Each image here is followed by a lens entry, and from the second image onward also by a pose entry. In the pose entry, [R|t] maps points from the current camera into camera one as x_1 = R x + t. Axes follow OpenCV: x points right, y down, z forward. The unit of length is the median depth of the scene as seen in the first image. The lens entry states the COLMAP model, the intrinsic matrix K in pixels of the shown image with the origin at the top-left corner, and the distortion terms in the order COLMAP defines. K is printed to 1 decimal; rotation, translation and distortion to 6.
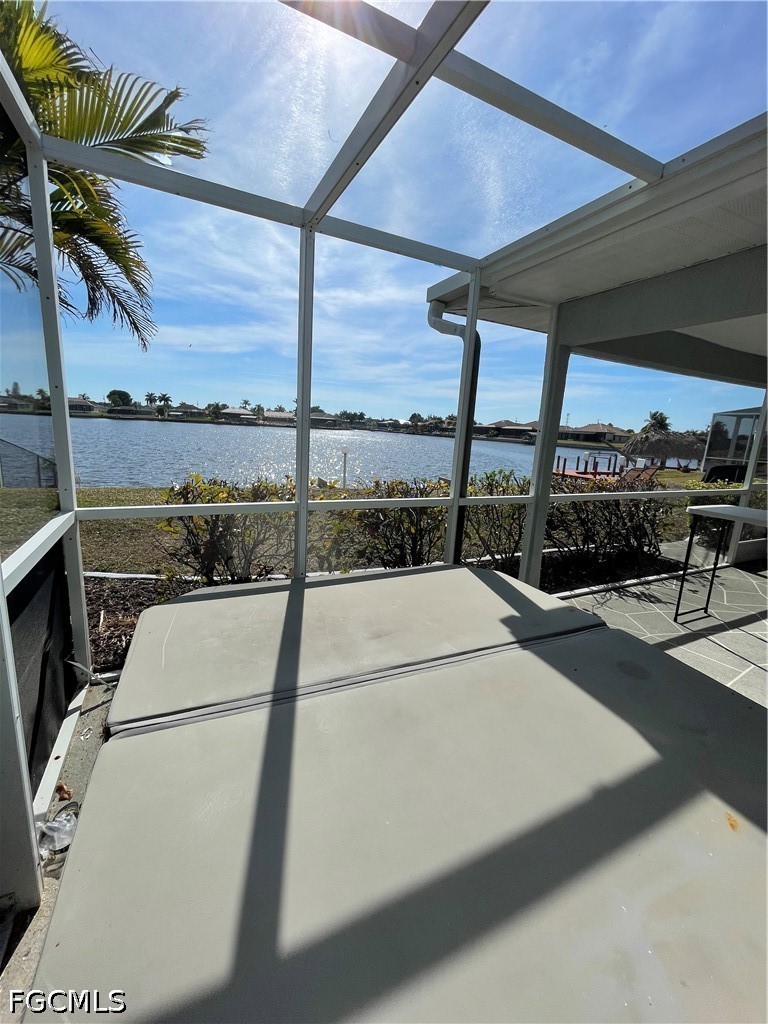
lens RADIAL K [[414.5, 0, 382.1], [0, 414.5, 508.1], [0, 0, 1]] dist [0.001361, 0.000698]
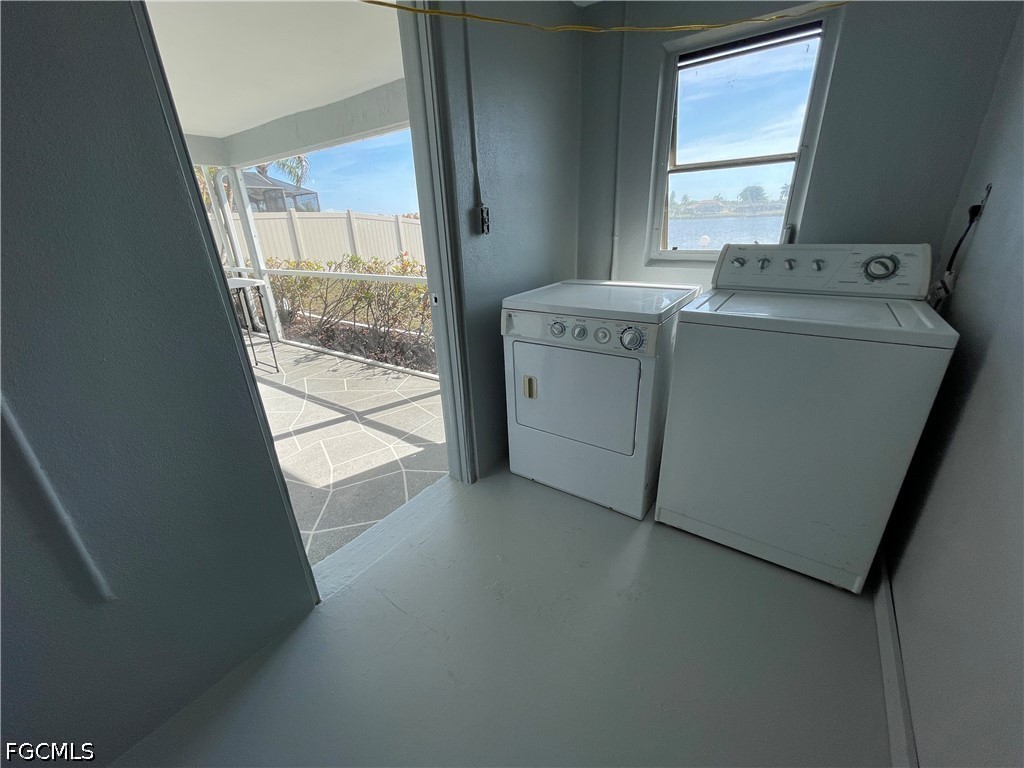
lens RADIAL K [[414.5, 0, 511.7], [0, 414.5, 385.9], [0, 0, 1]] dist [0.001361, 0.000698]
pose [[0.481464, 0.262073, -0.836368, 1.845895], [-0.110086, 0.964775, 0.238936, -0.062116], [0.869525, -0.022967, 0.493355, 0.866548]]
